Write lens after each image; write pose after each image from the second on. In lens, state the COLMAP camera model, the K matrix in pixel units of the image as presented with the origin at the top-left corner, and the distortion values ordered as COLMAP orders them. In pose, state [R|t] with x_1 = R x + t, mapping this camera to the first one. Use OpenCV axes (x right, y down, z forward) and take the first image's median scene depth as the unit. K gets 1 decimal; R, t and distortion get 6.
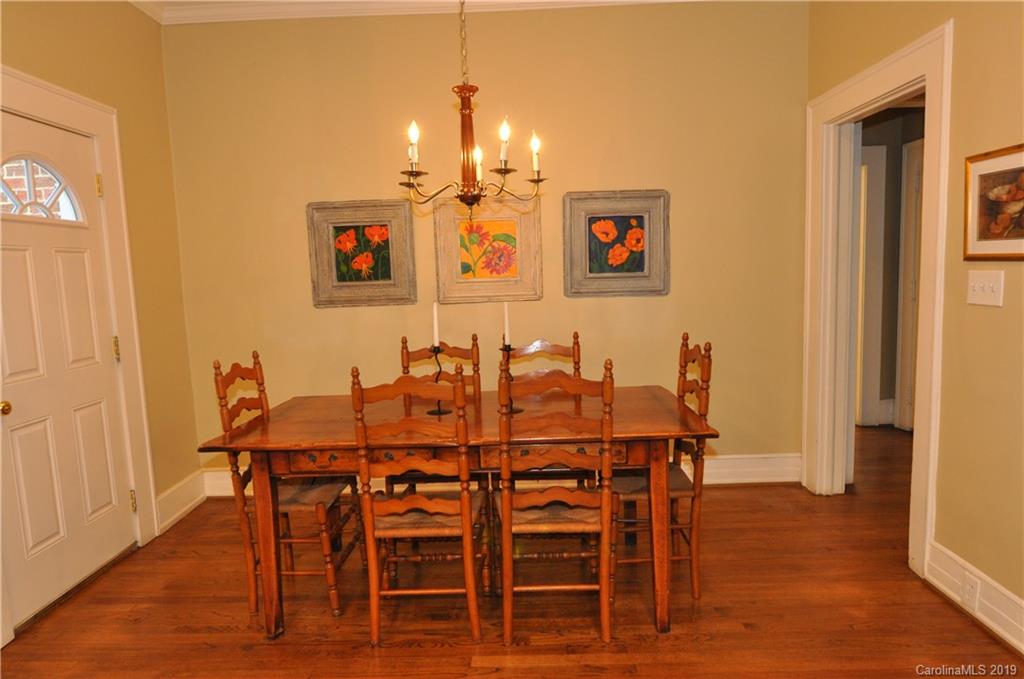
lens RADIAL K [[621.0, 0, 512.0], [0, 621.0, 339.5], [0, 0, 1]] dist [-0.004039, -0.011724]
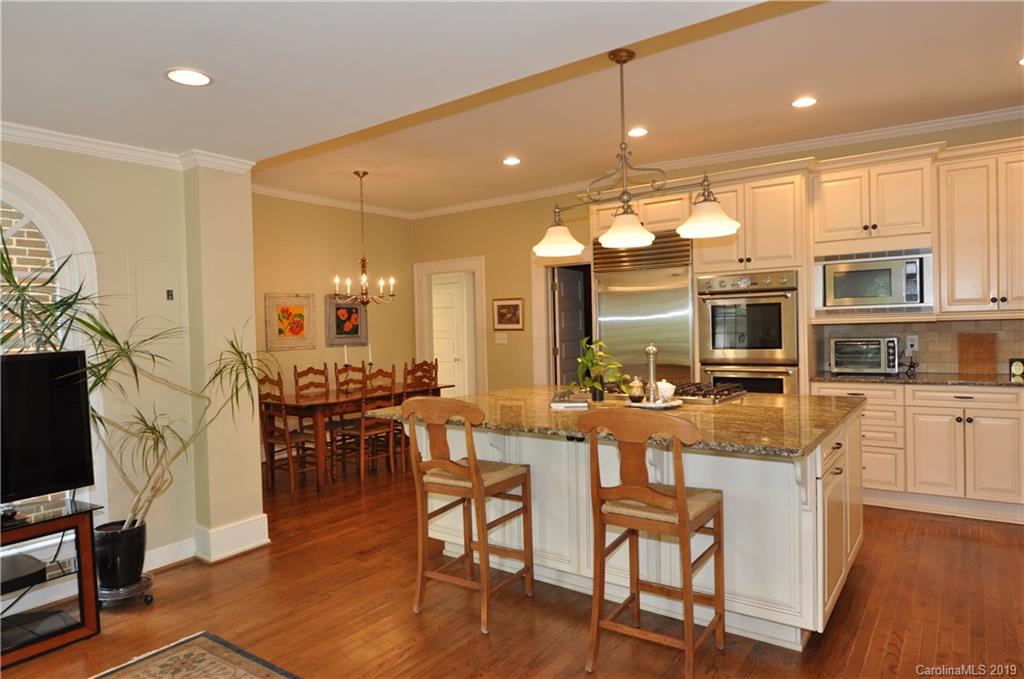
lens RADIAL K [[621.0, 0, 512.0], [0, 621.0, 339.5], [0, 0, 1]] dist [-0.004039, -0.011724]
pose [[0.583741, 0.004068, 0.811930, -1.175378], [0.092358, 0.993164, -0.071378, 0.102305], [-0.806670, 0.116655, 0.579375, -0.608593]]
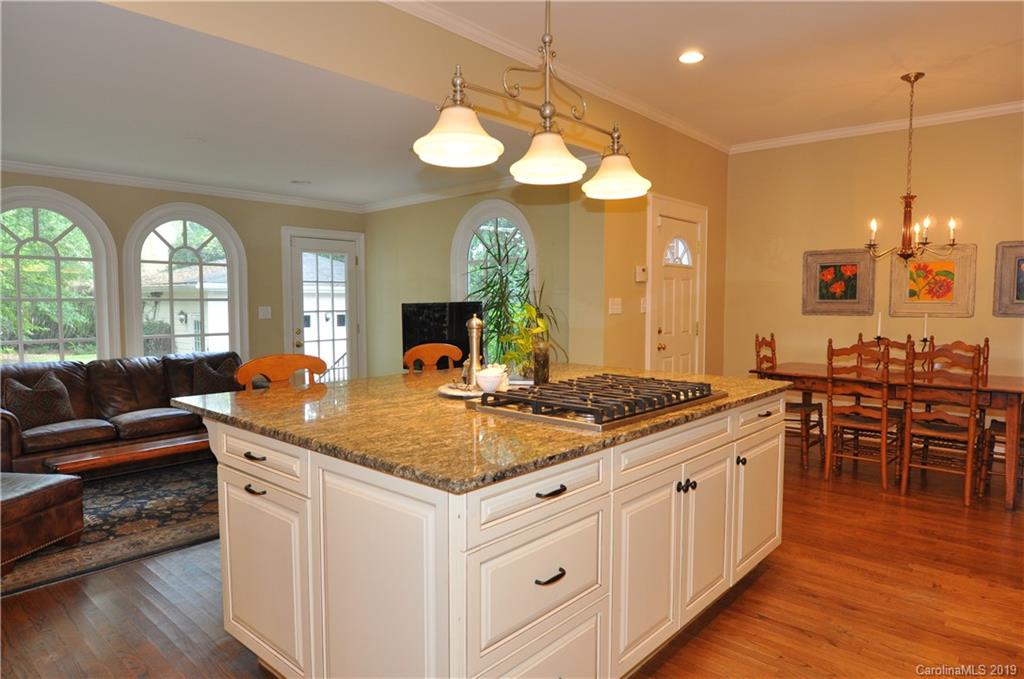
lens RADIAL K [[621.0, 0, 512.0], [0, 621.0, 339.5], [0, 0, 1]] dist [-0.004039, -0.011724]
pose [[0.758553, 0.077107, -0.647033, 0.168639], [-0.097693, 0.995208, 0.004068, 0.084467], [0.644246, 0.060125, 0.762451, -0.758181]]
